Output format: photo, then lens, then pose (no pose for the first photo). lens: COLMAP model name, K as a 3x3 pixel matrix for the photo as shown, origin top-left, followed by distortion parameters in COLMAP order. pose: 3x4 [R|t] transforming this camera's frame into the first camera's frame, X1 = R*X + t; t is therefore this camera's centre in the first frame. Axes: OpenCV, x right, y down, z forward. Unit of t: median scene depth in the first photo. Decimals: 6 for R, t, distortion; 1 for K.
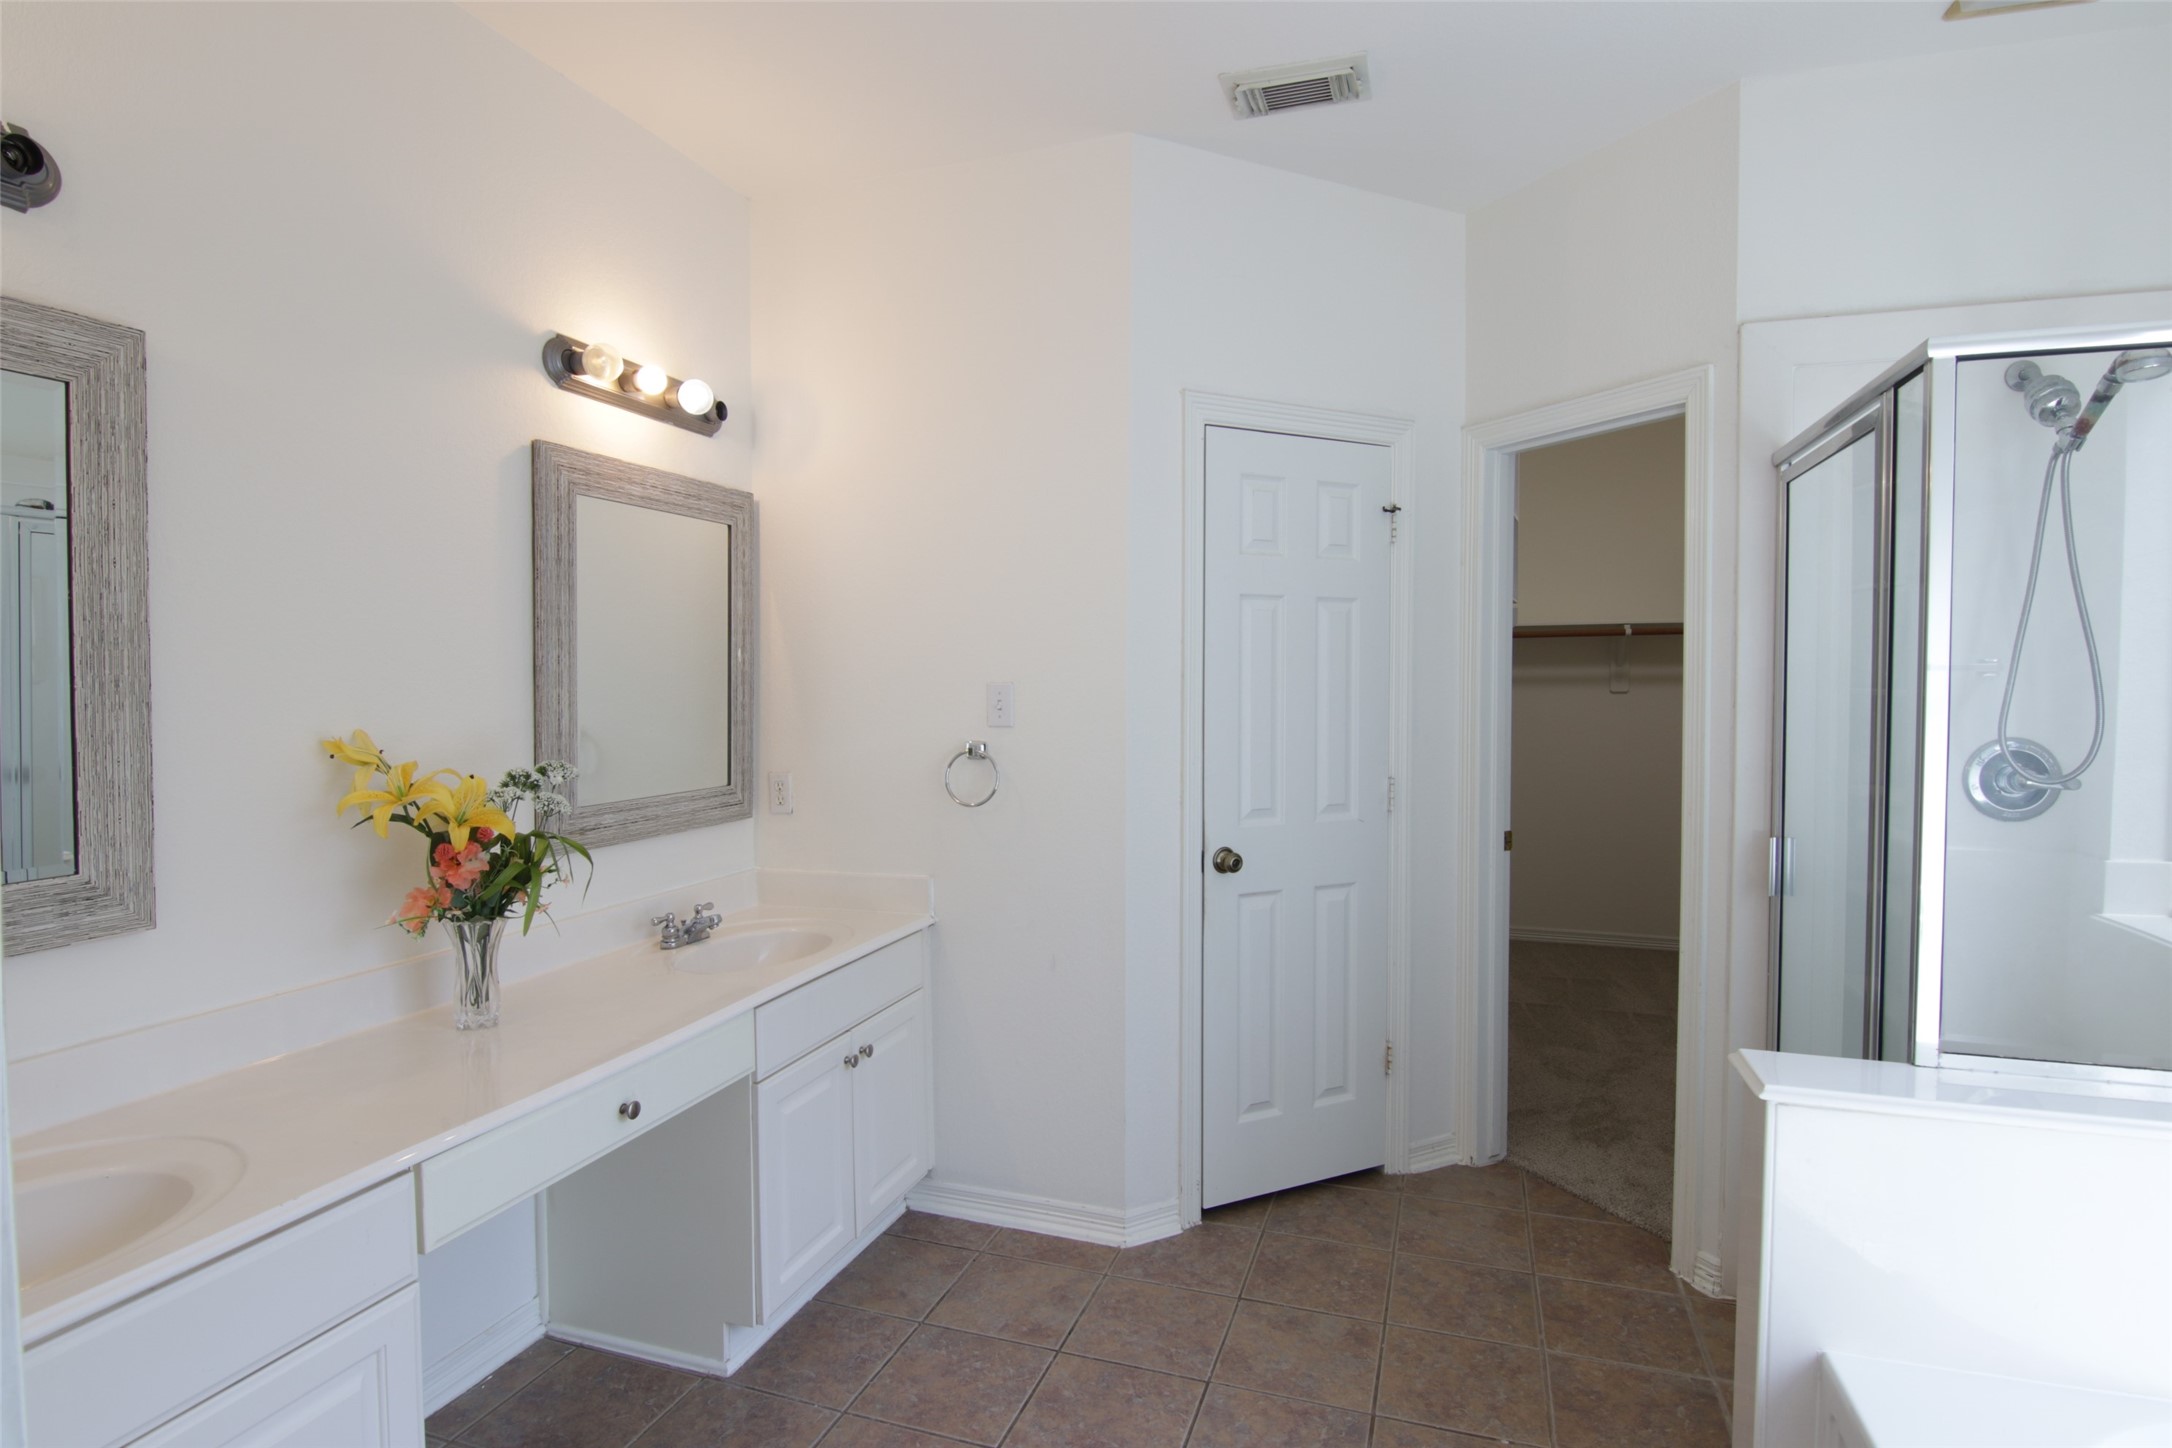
lens RADIAL K [[1108.5, 0, 1086.9], [0, 1108.5, 709.5], [0, 0, 1]] dist [-0.005805, -0.011037]
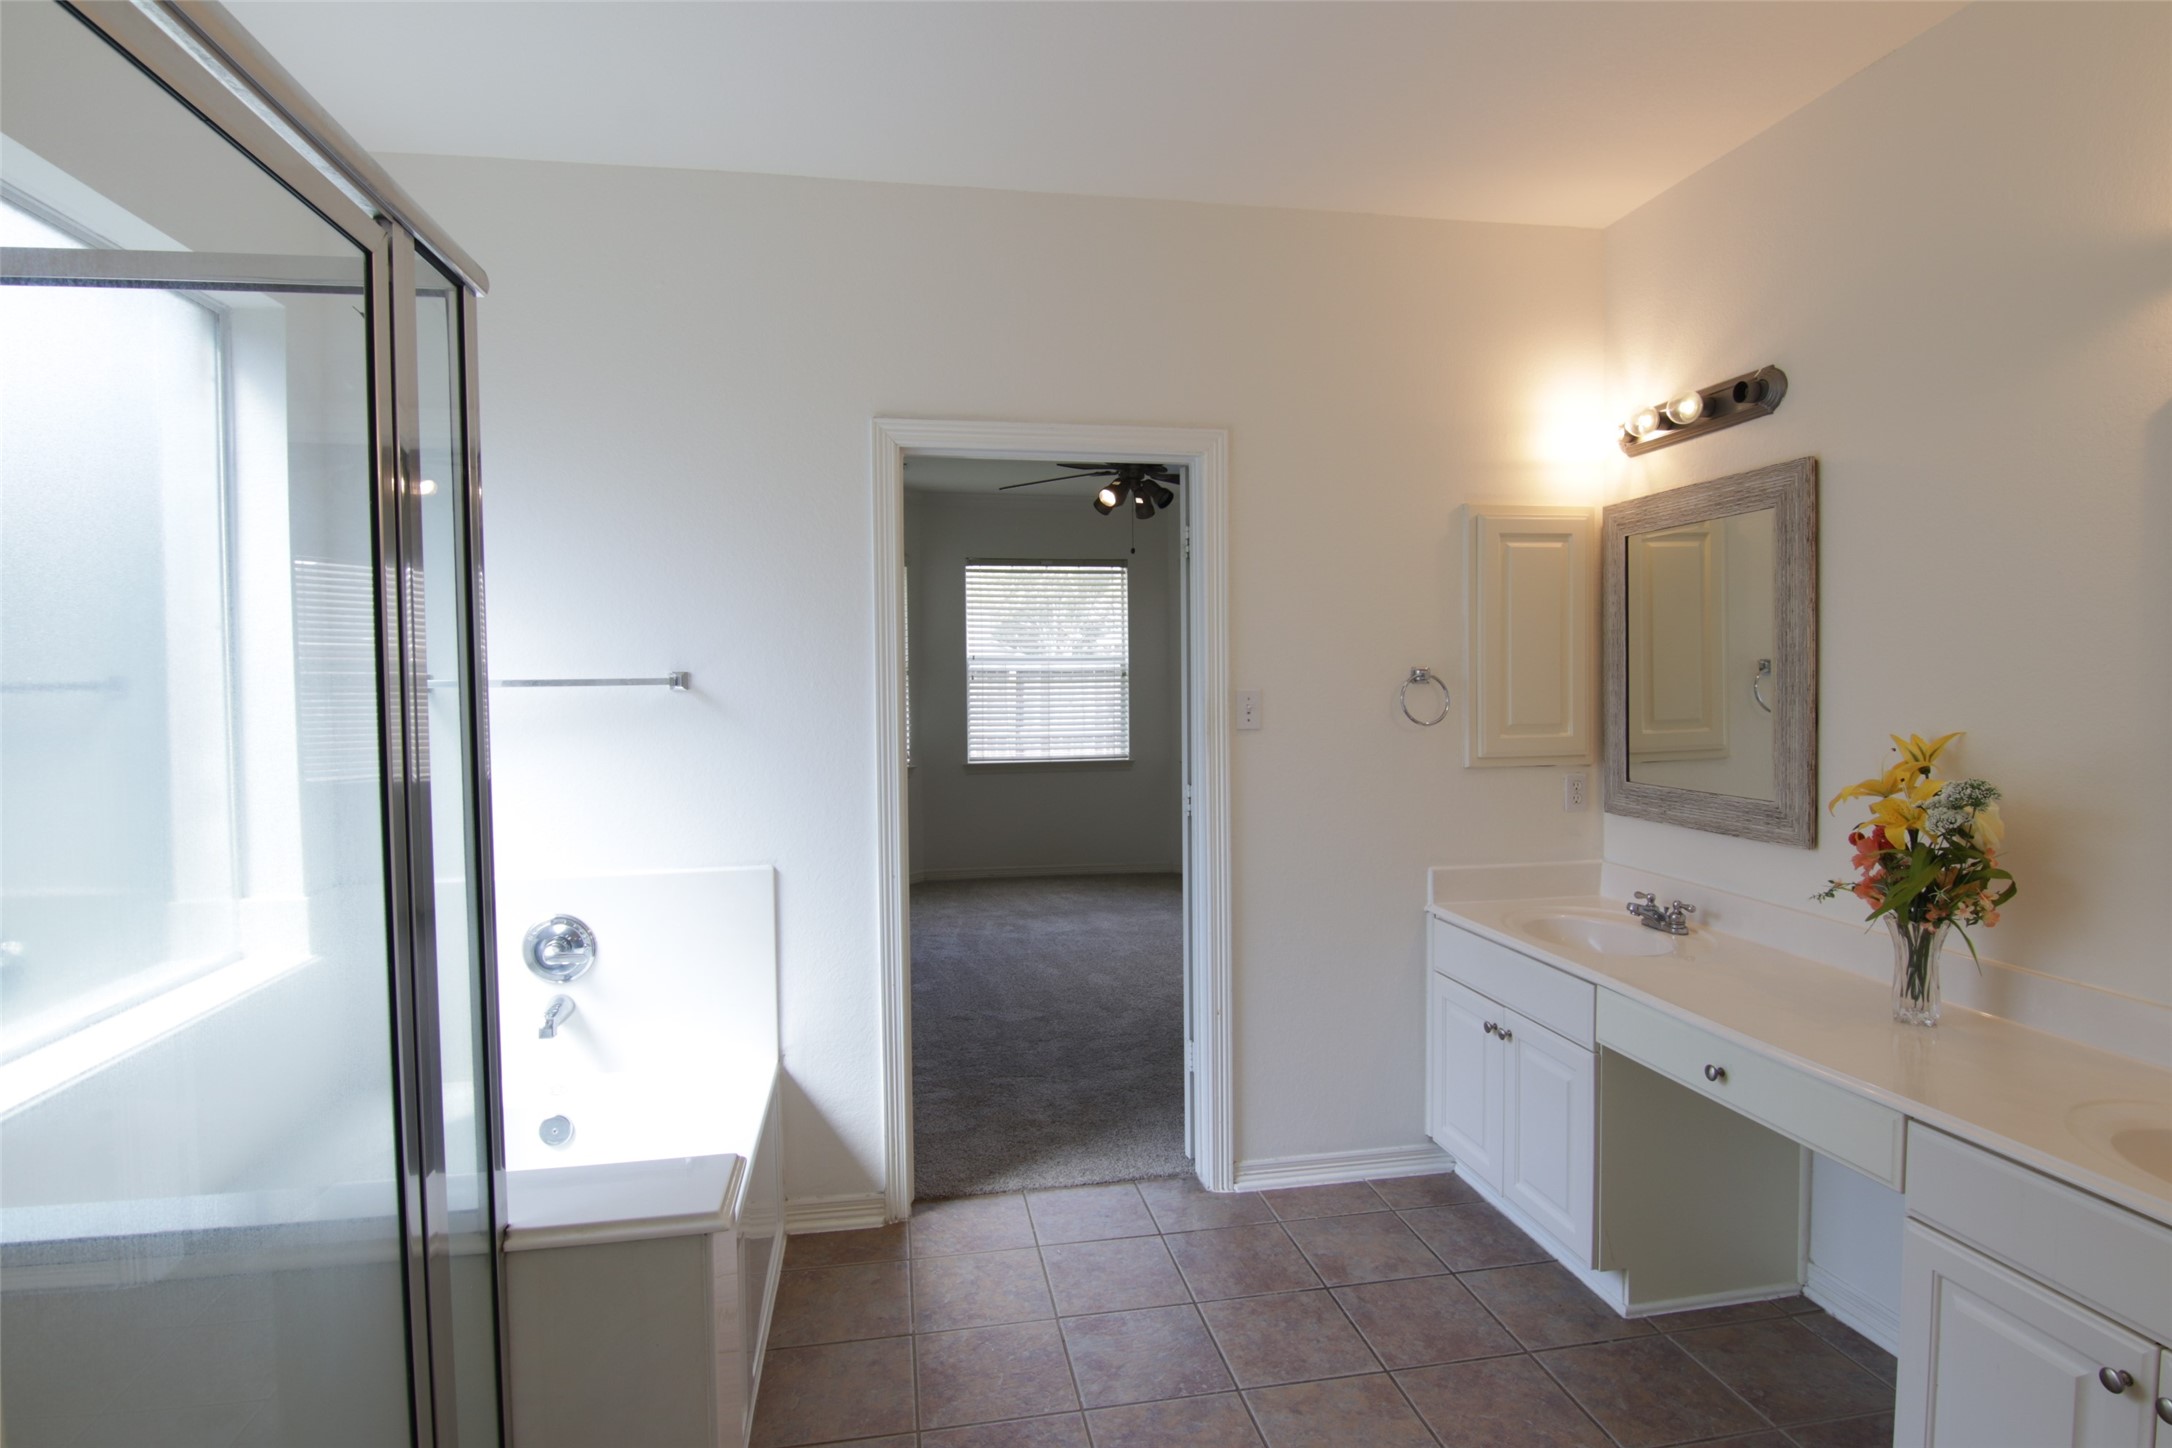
lens RADIAL K [[1108.5, 0, 1086.5], [0, 1108.5, 729.6], [0, 0, 1]] dist [-0.005805, -0.011037]
pose [[-0.900084, 0.014821, -0.435465, 0.400984], [-0.006496, 0.998854, 0.047423, -0.017213], [0.435669, 0.045514, -0.898956, 1.098730]]
